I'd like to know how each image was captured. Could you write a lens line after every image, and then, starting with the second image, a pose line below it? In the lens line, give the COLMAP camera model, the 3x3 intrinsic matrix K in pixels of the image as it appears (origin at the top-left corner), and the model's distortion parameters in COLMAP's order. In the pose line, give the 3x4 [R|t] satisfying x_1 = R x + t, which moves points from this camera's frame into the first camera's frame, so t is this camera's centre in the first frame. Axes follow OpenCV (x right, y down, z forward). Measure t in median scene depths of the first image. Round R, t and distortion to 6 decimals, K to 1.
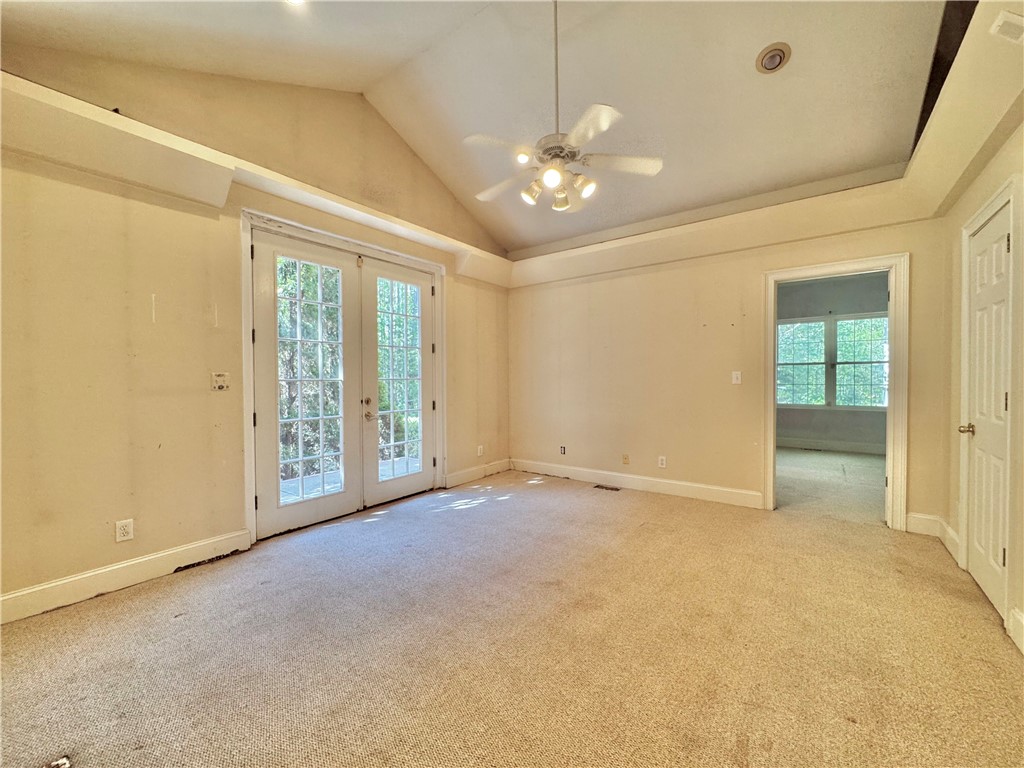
lens RADIAL K [[413.6, 0, 515.9], [0, 413.6, 384.6], [0, 0, 1]] dist [-0.000498, -0.000106]
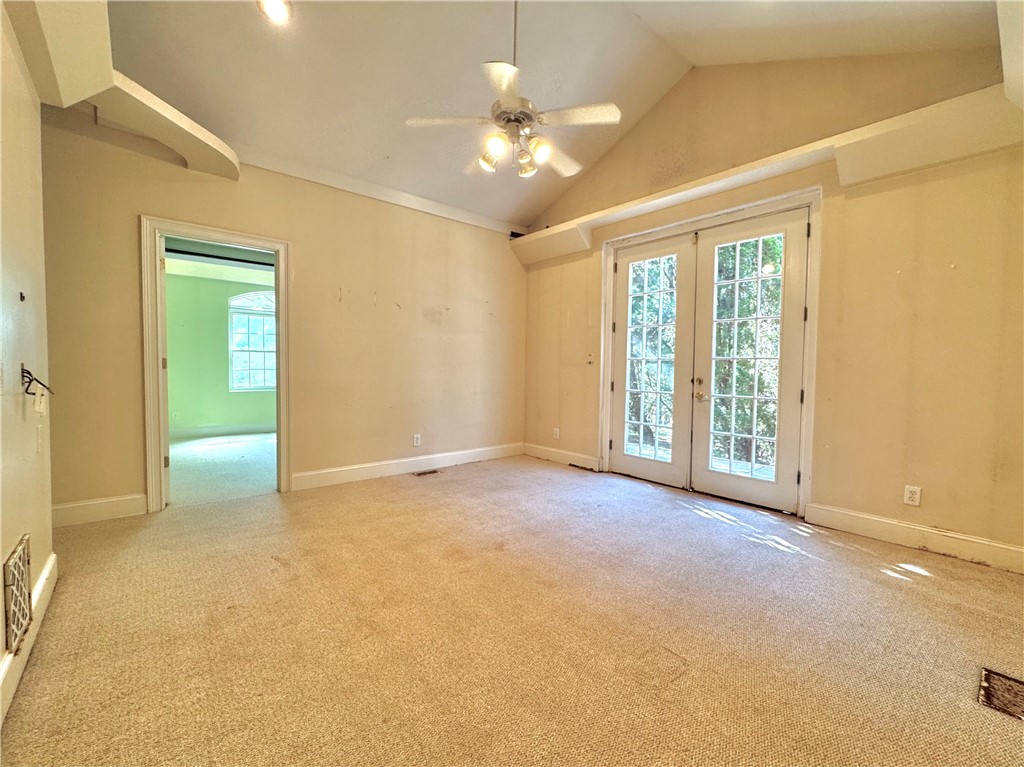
lens RADIAL K [[429.2, 0, 512.0], [0, 429.2, 383.5], [0, 0, 1]] dist [-0.002939, -0.000168]
pose [[-0.225930, 0.042594, -0.973212, 0.782266], [-0.031163, 0.998216, 0.050923, 0.009417], [0.973645, 0.041834, -0.224200, 0.880850]]
